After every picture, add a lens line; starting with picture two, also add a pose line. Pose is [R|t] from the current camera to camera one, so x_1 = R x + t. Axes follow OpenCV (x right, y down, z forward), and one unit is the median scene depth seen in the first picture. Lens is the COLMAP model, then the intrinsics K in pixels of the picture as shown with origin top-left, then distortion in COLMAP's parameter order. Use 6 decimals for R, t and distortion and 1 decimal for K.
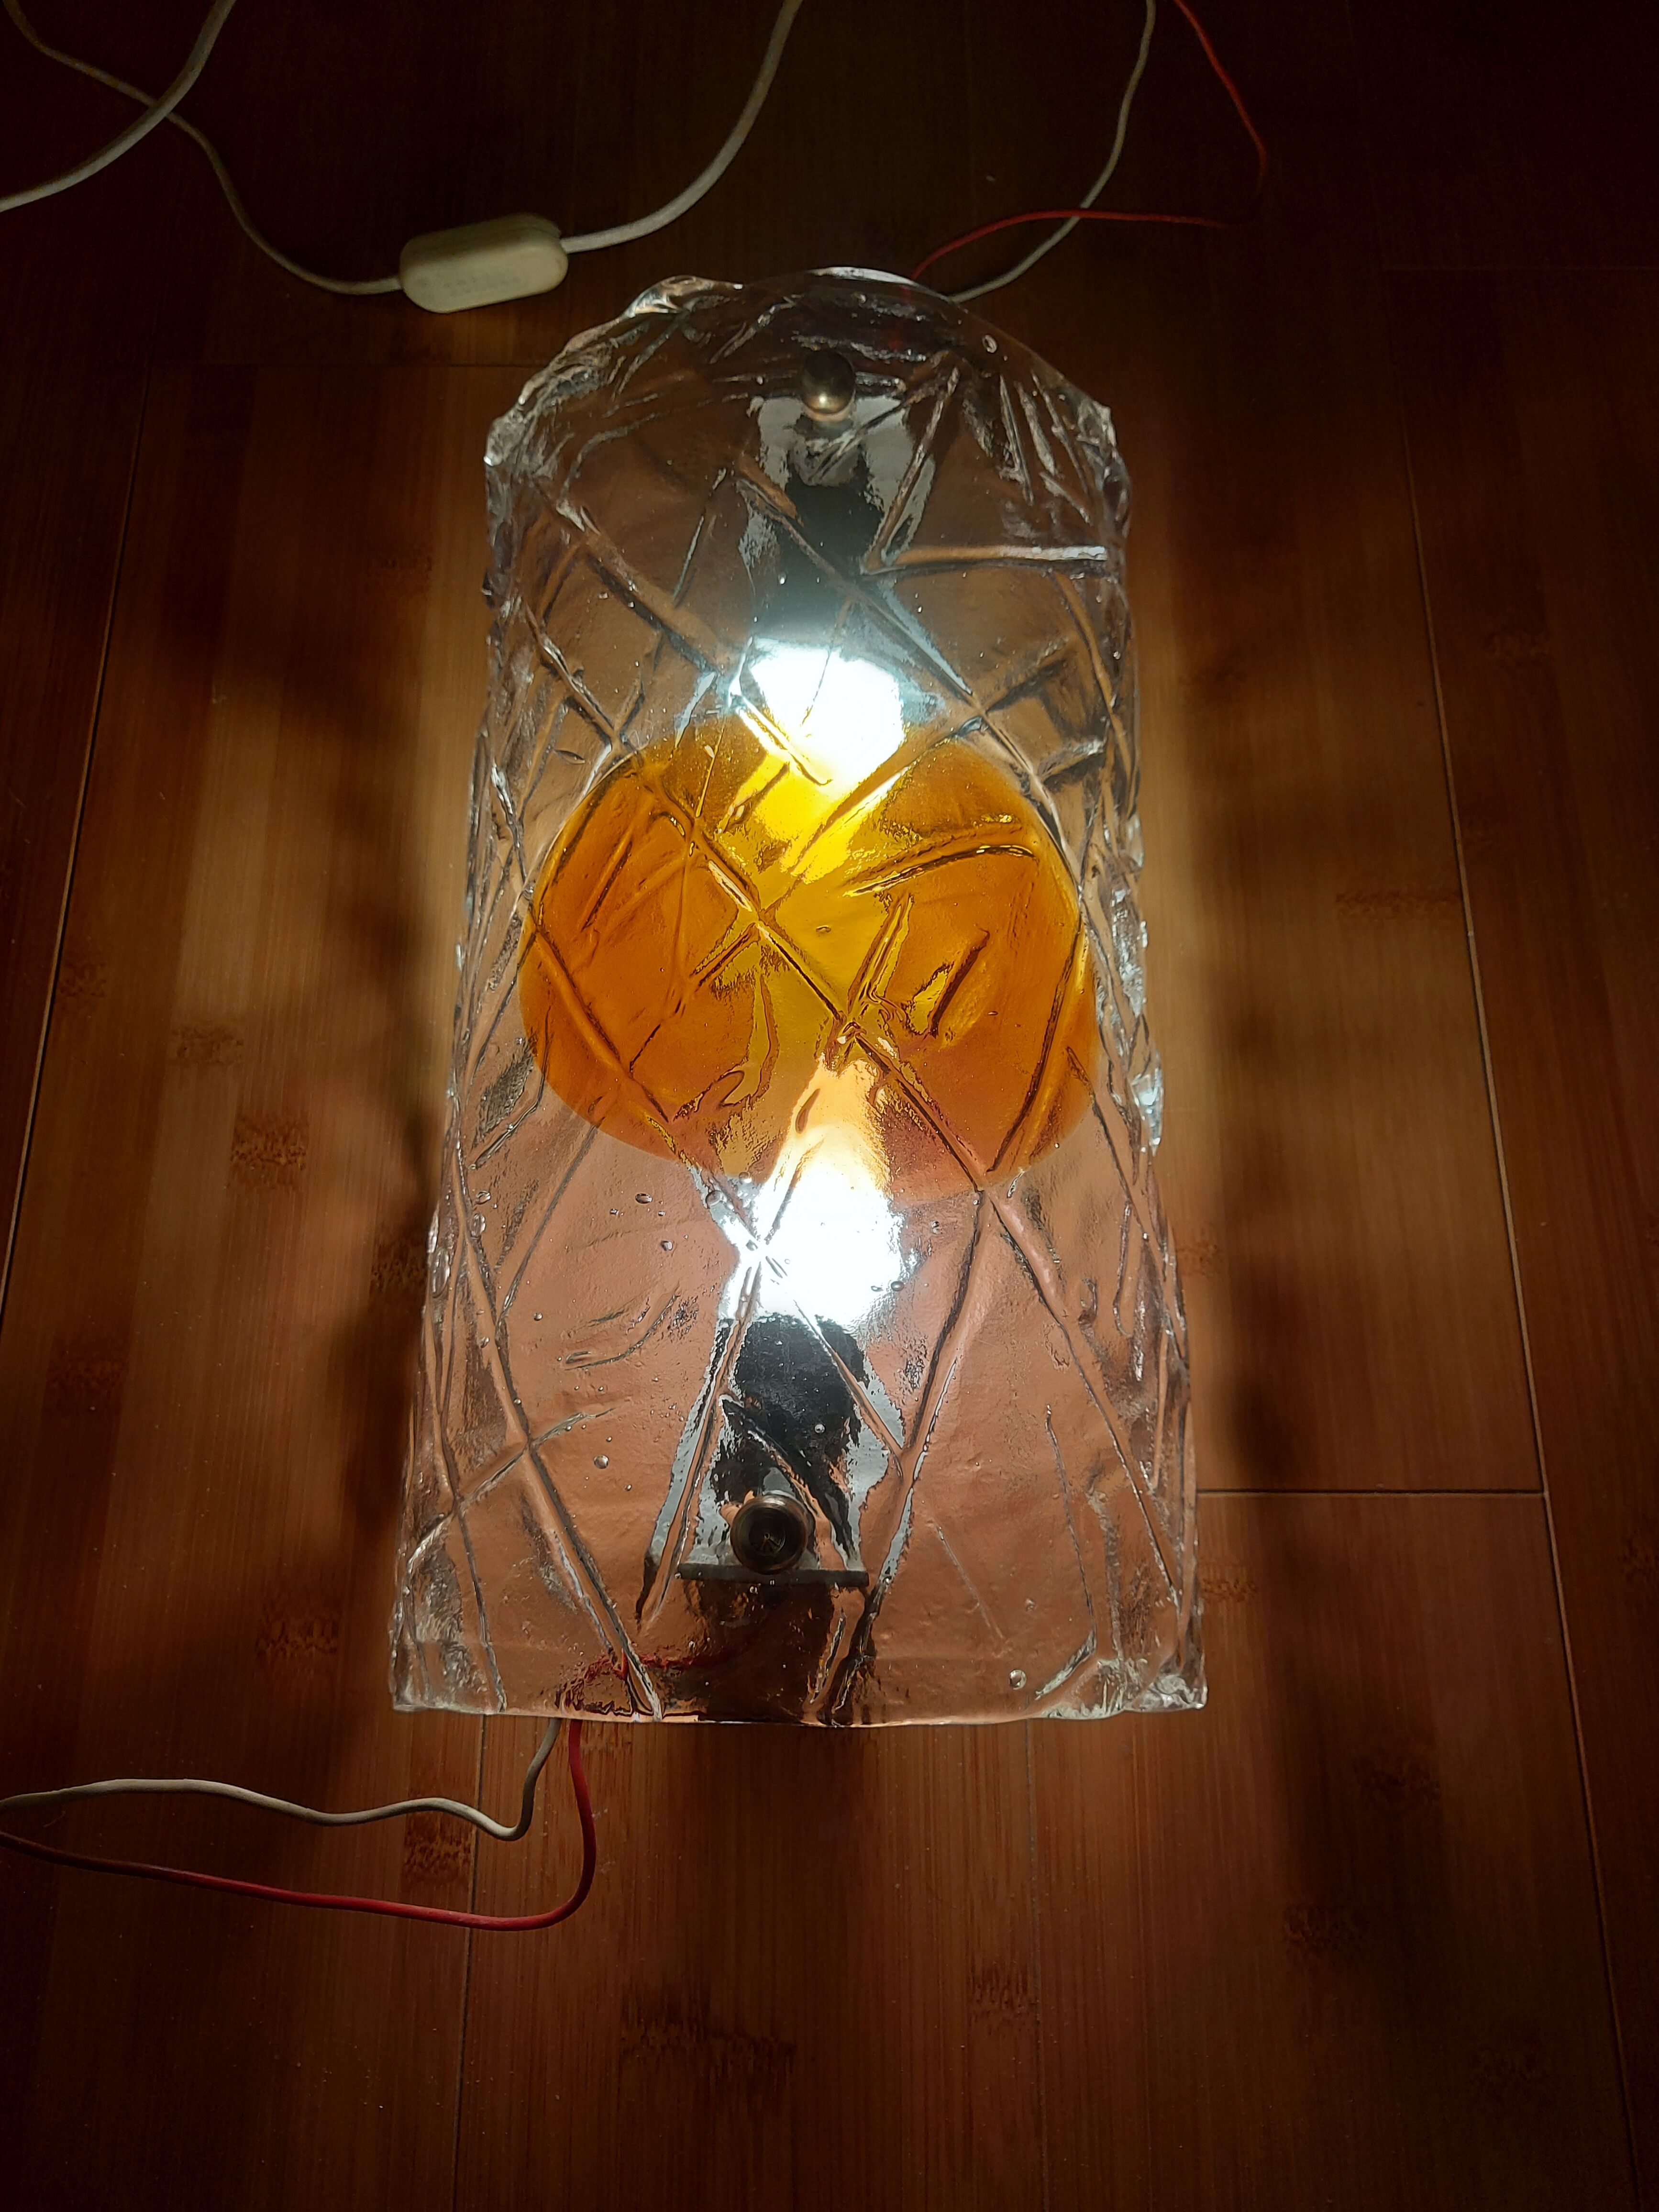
lens RADIAL K [[1603.0, 0, 817.2], [0, 1603.0, 1083.4], [0, 0, 1]] dist [0.035360, -0.048517]
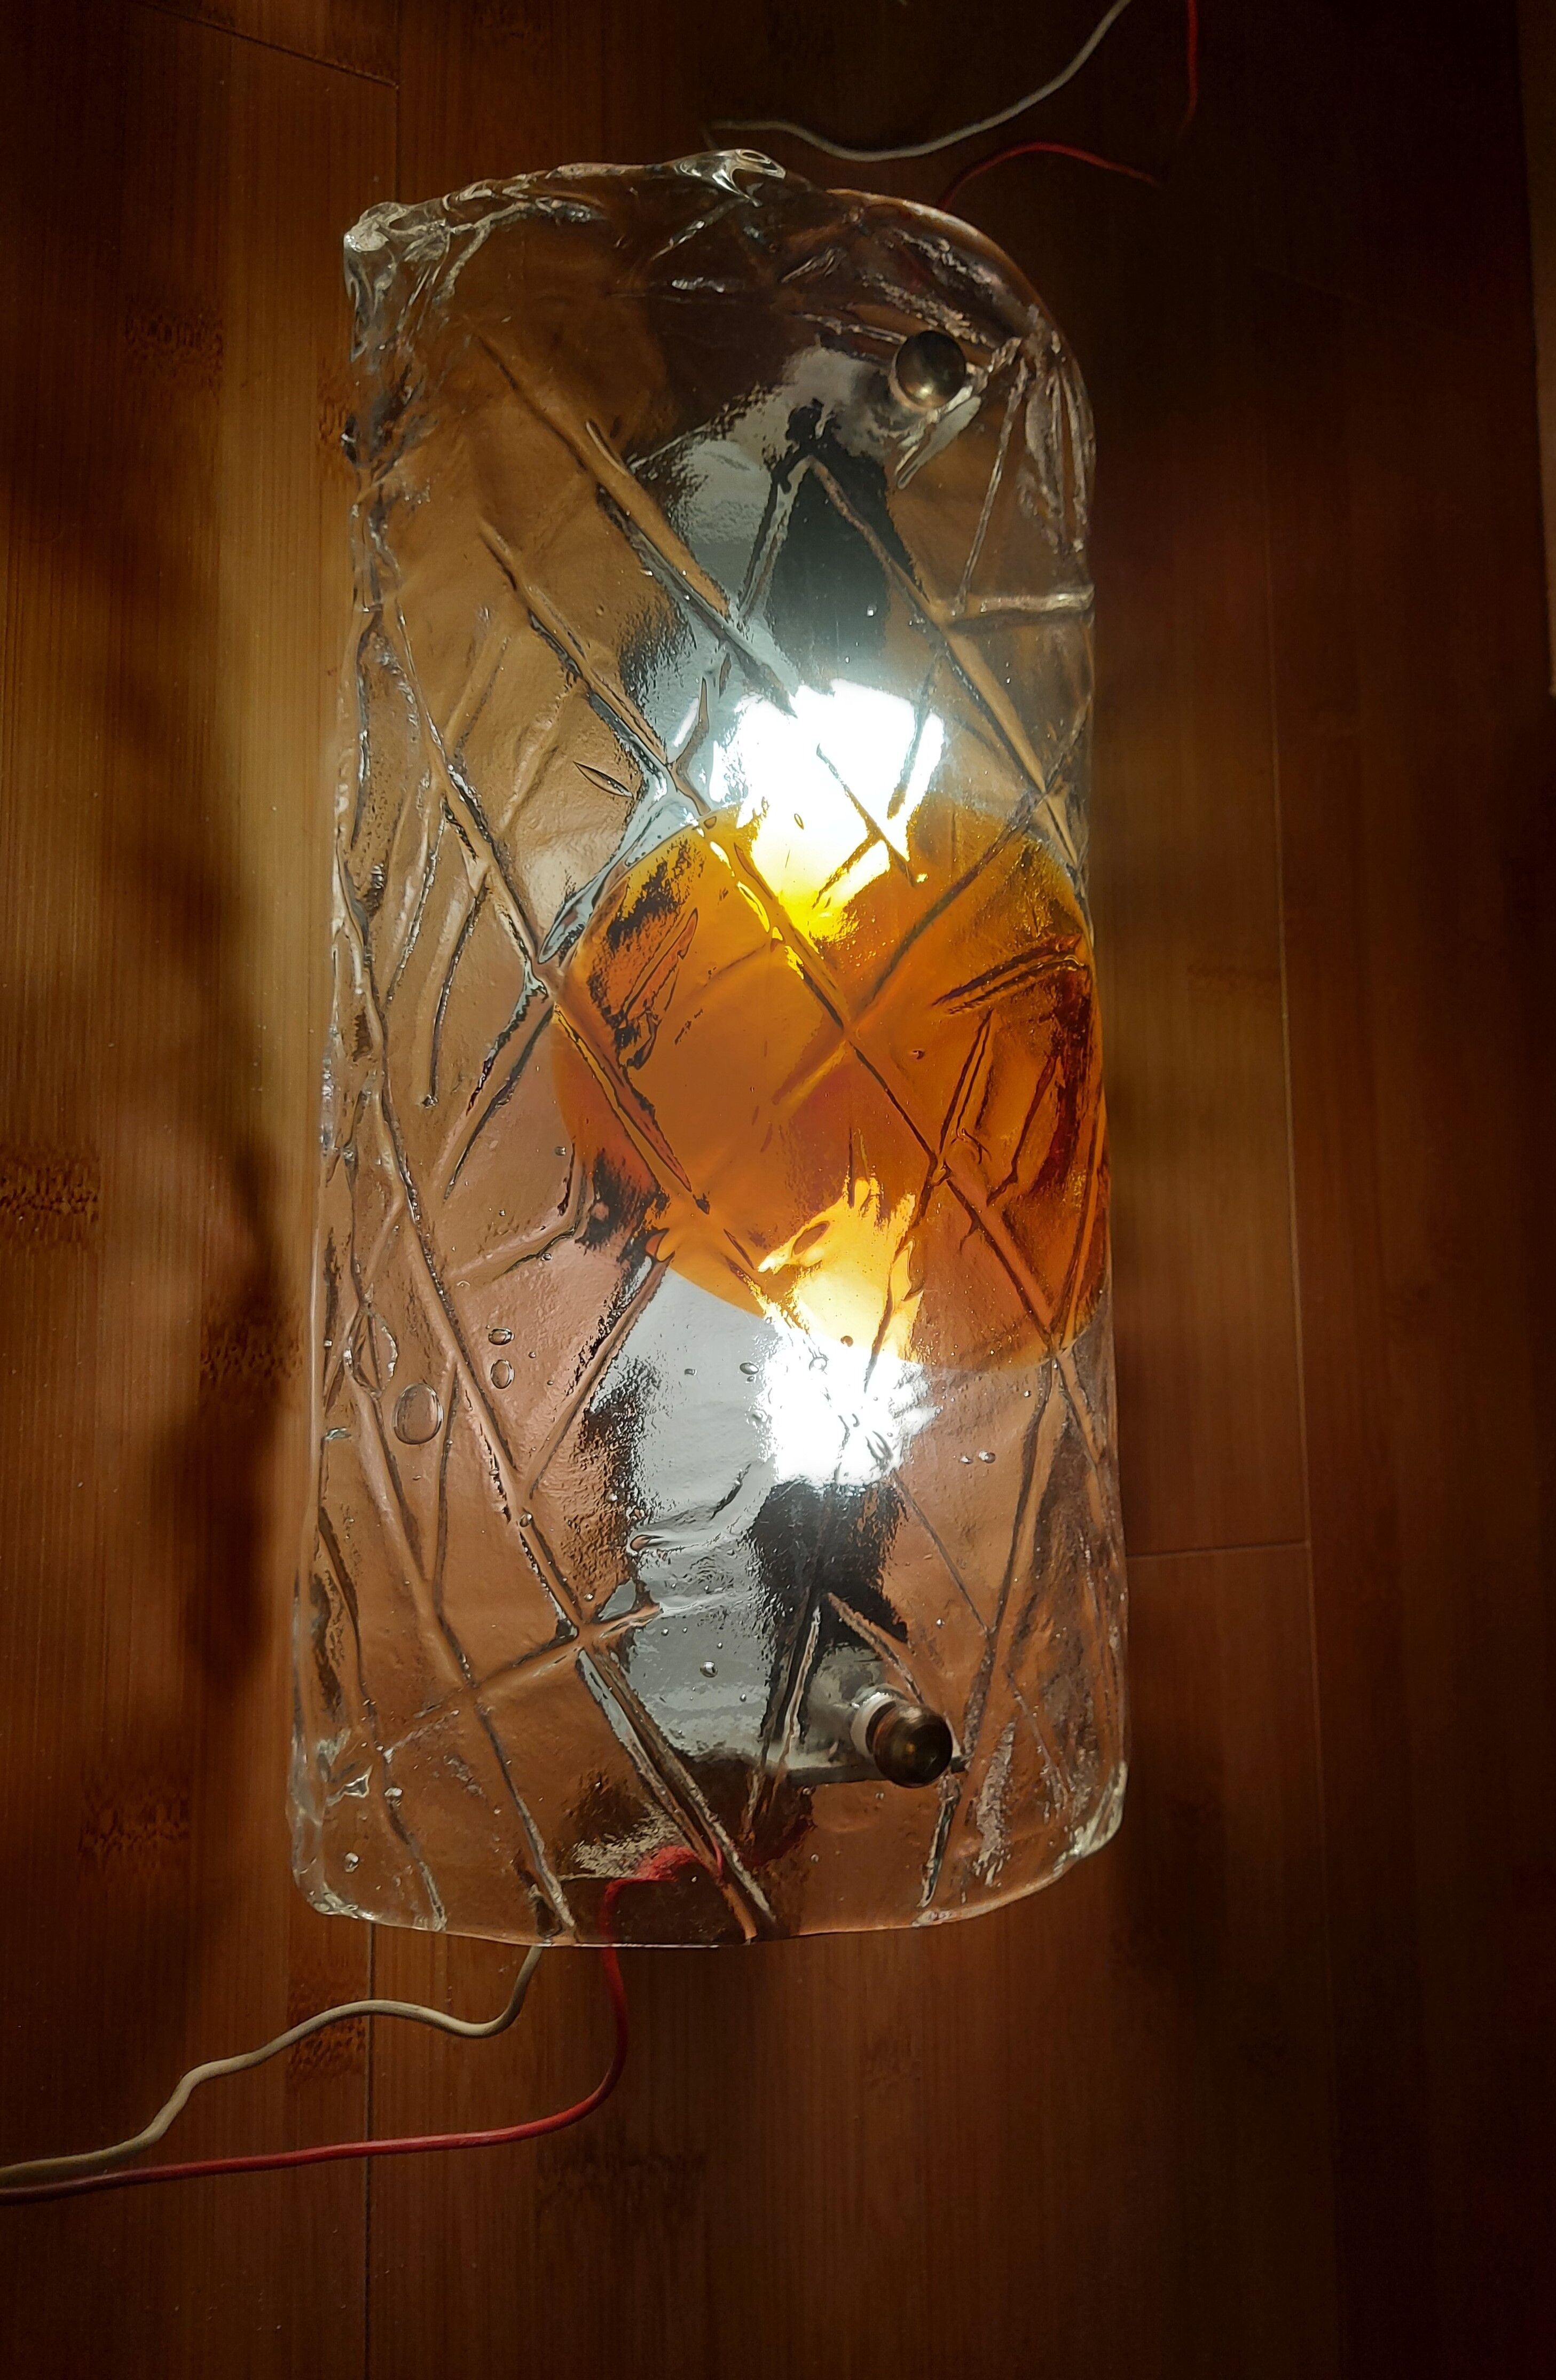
lens RADIAL K [[1795.4, 0, 874.7], [0, 1795.4, 1129.4], [0, 0, 1]] dist [0.034565, -0.044400]
pose [[0.864392, 0.047719, 0.500550, -0.460427], [-0.145273, 0.976734, 0.157756, -0.186719], [-0.481376, -0.209079, 0.851213, 0.125702]]
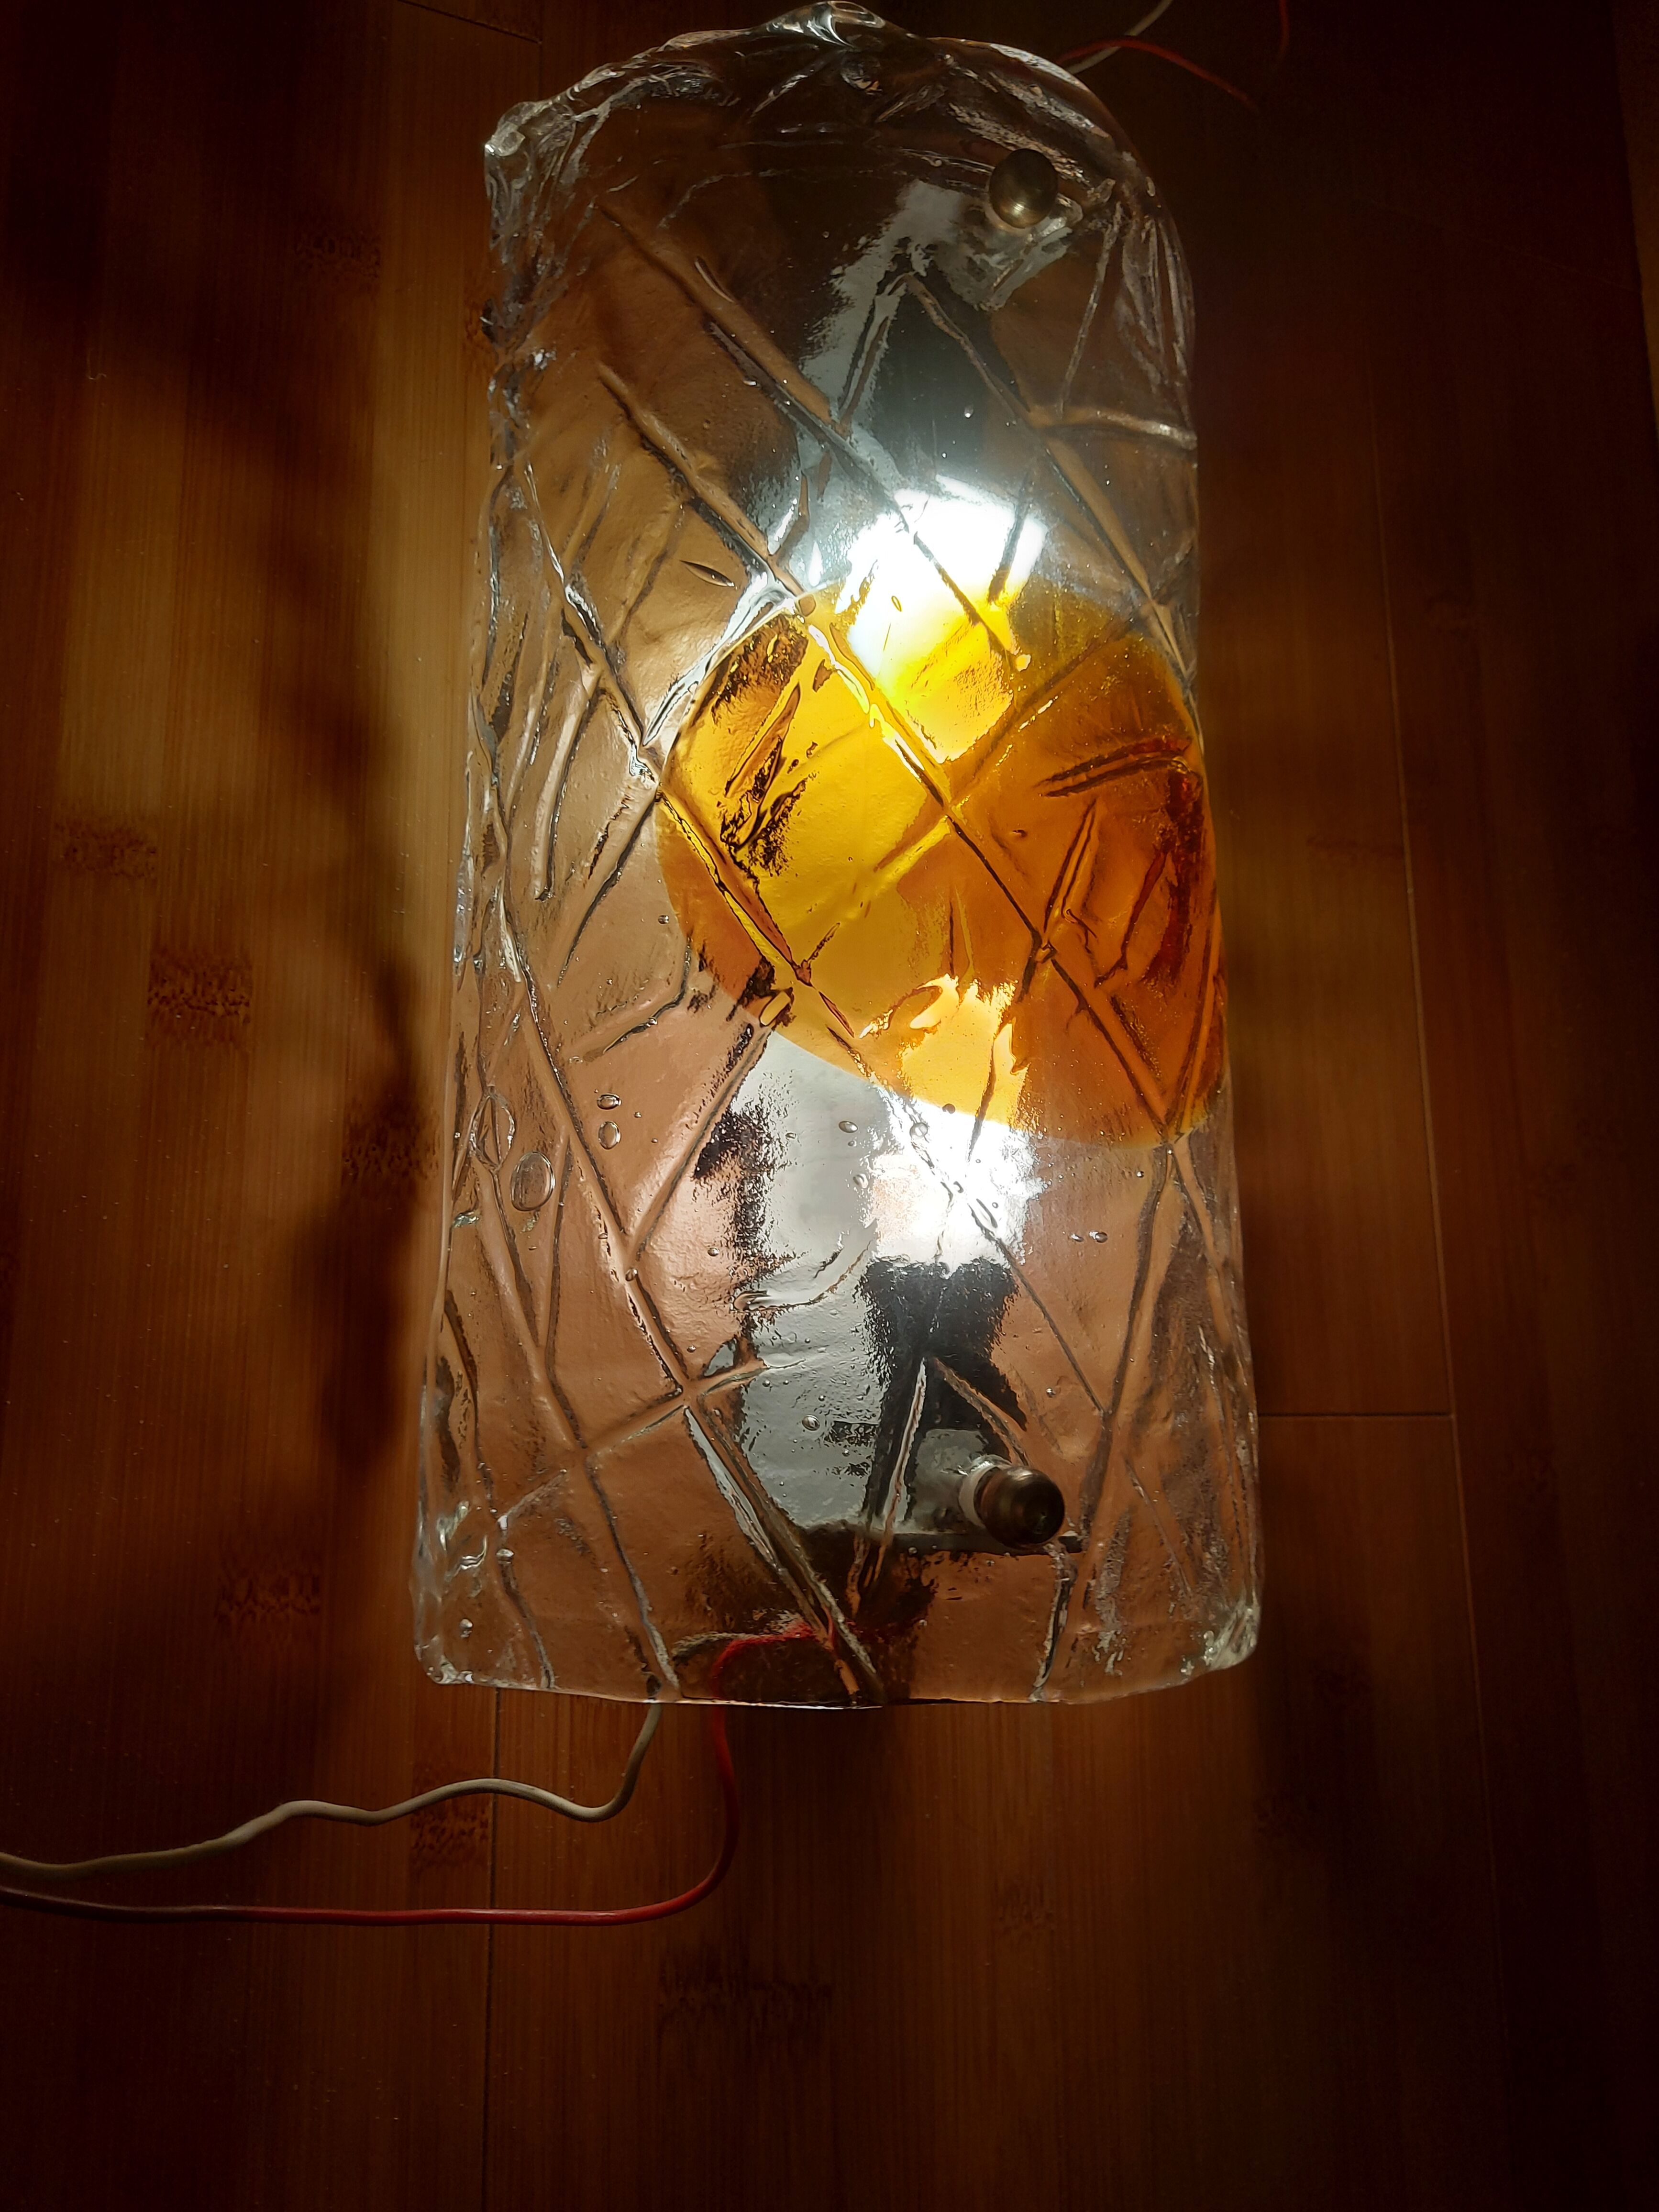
lens RADIAL K [[1603.0, 0, 819.4], [0, 1603.0, 1095.9], [0, 0, 1]] dist [0.035360, -0.048517]
pose [[0.925038, 0.067618, 0.373809, -0.378987], [-0.113328, 0.988343, 0.101665, -0.026433], [-0.362577, -0.136407, 0.921917, 0.165557]]
